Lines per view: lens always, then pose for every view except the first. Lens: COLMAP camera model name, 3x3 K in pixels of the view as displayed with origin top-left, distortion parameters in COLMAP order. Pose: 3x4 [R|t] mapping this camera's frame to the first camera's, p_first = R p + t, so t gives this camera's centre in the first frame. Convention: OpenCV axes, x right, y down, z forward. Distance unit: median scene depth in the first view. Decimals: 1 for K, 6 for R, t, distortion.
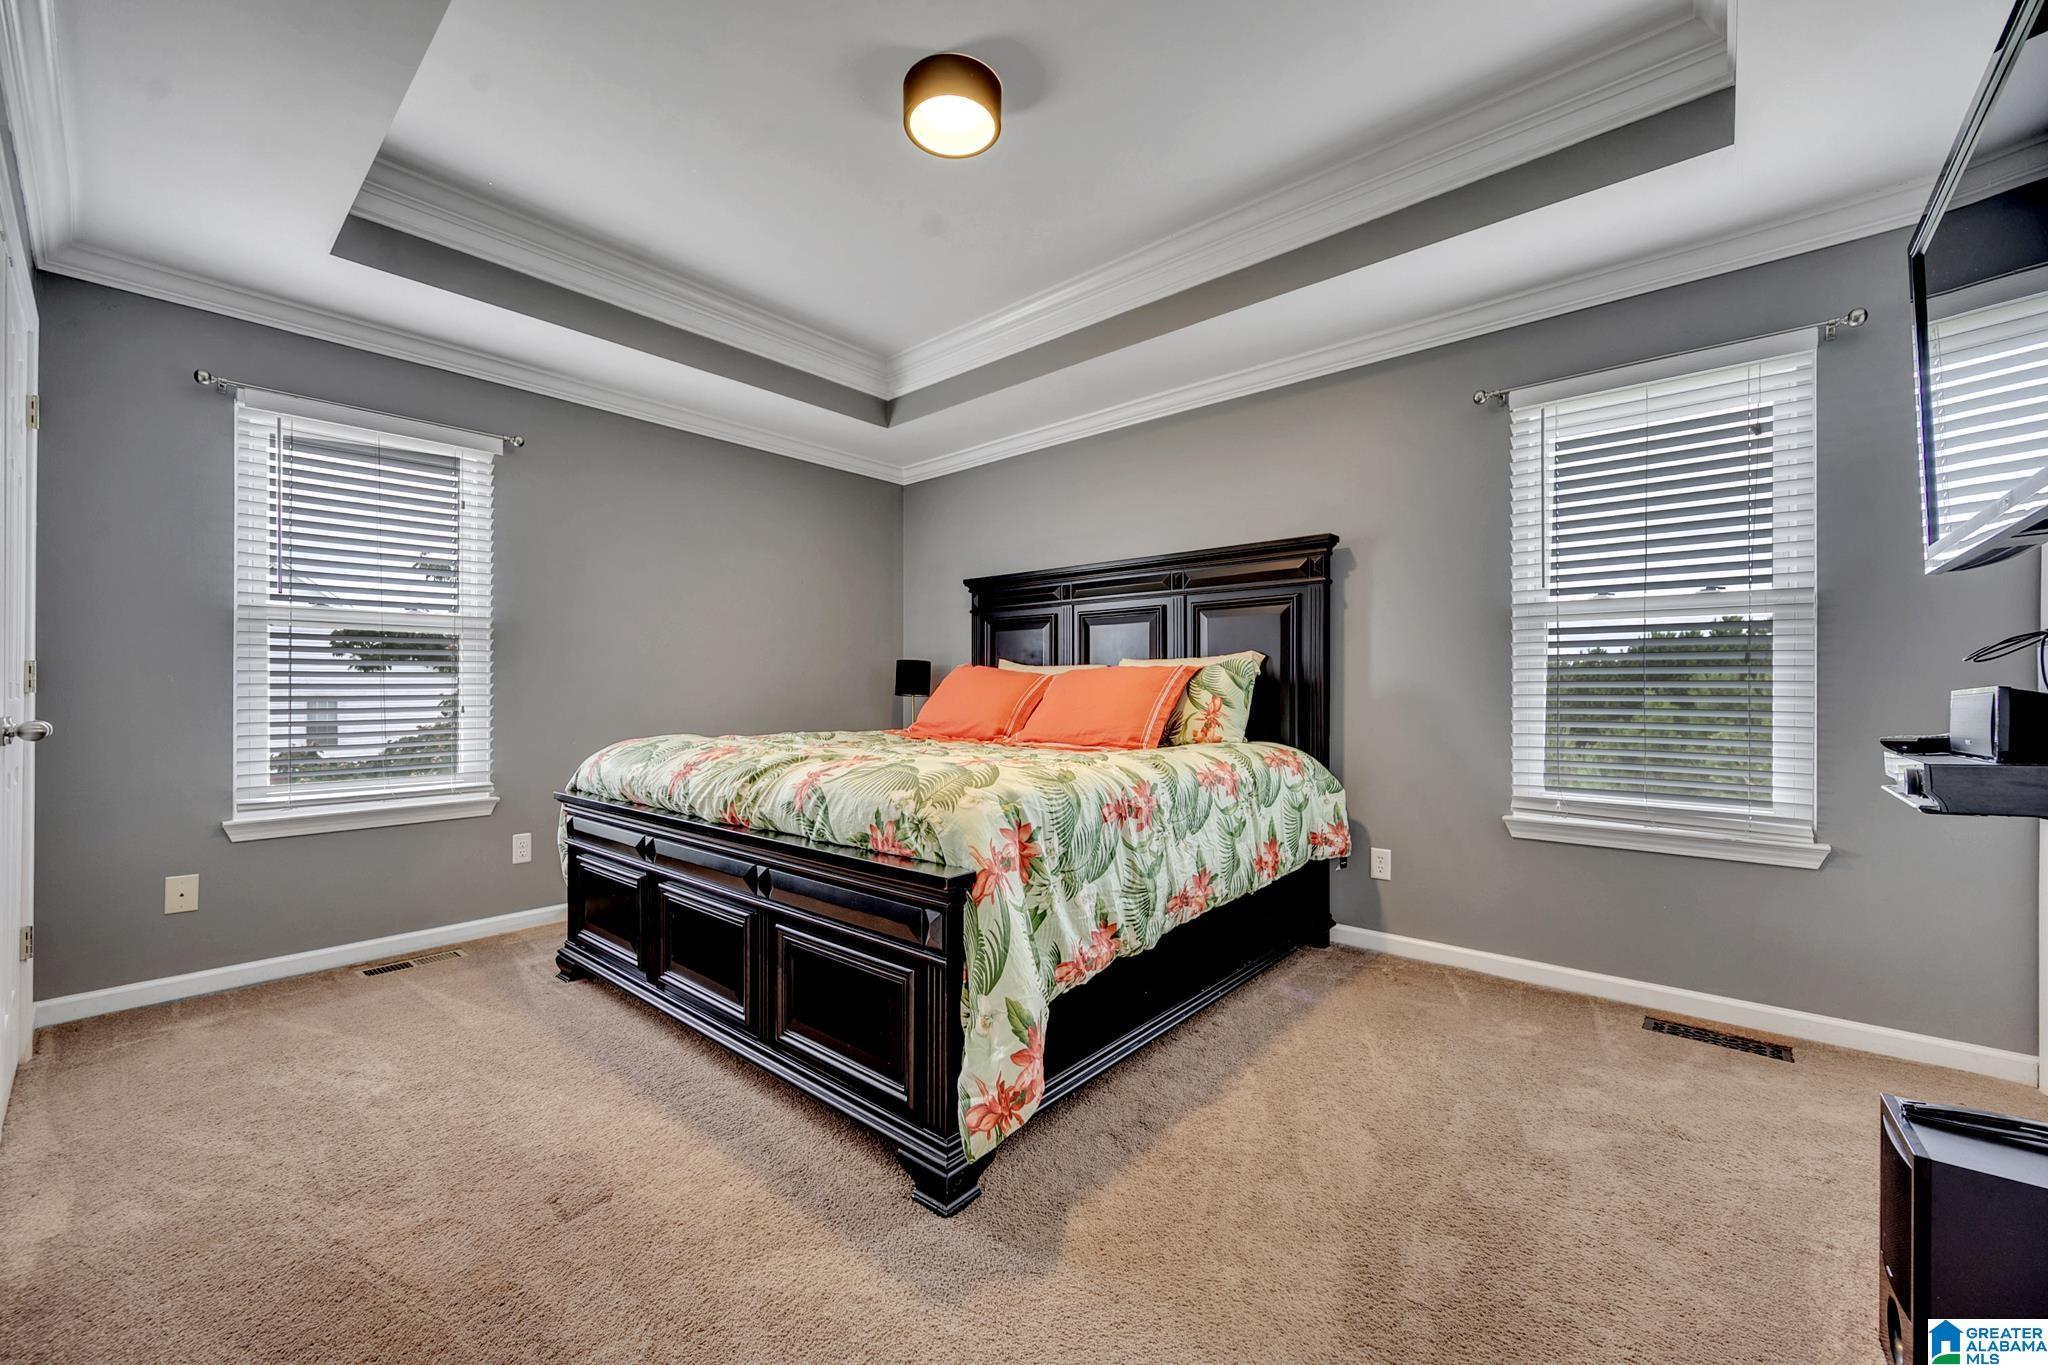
lens RADIAL K [[801.5, 0, 1027.9], [0, 801.5, 697.1], [0, 0, 1]] dist [-0.001926, -0.000606]
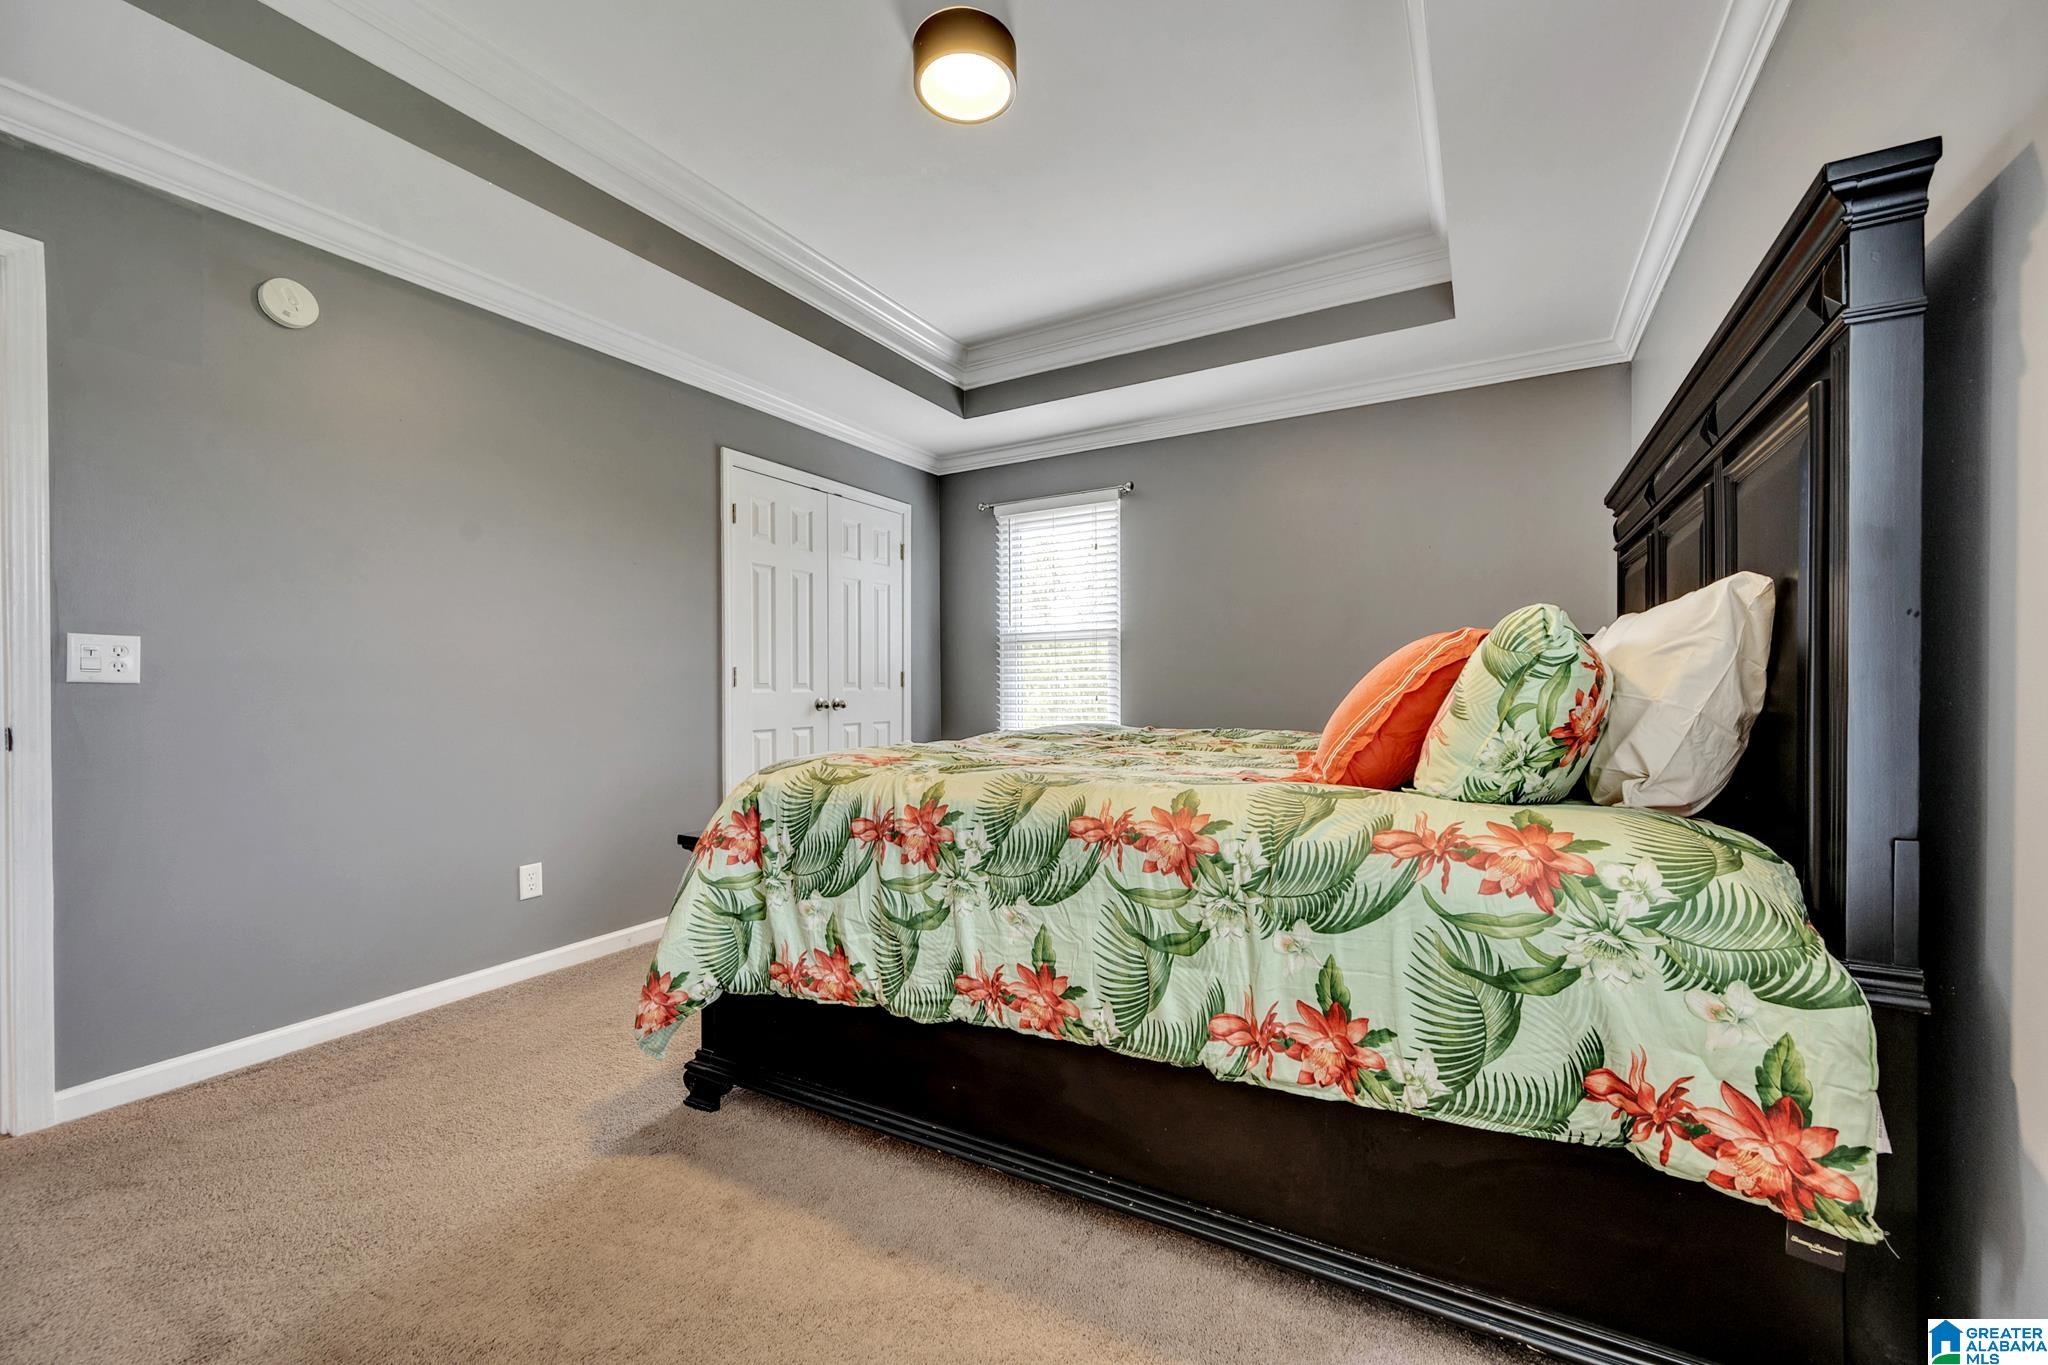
lens RADIAL K [[801.5, 0, 1029.7], [0, 801.5, 681.1], [0, 0, 1]] dist [-0.001926, -0.000606]
pose [[0.189858, -0.003540, -0.981805, 0.944740], [0.007975, 0.999966, -0.002063, -0.012240], [0.981779, -0.007438, 0.189880, 0.972396]]
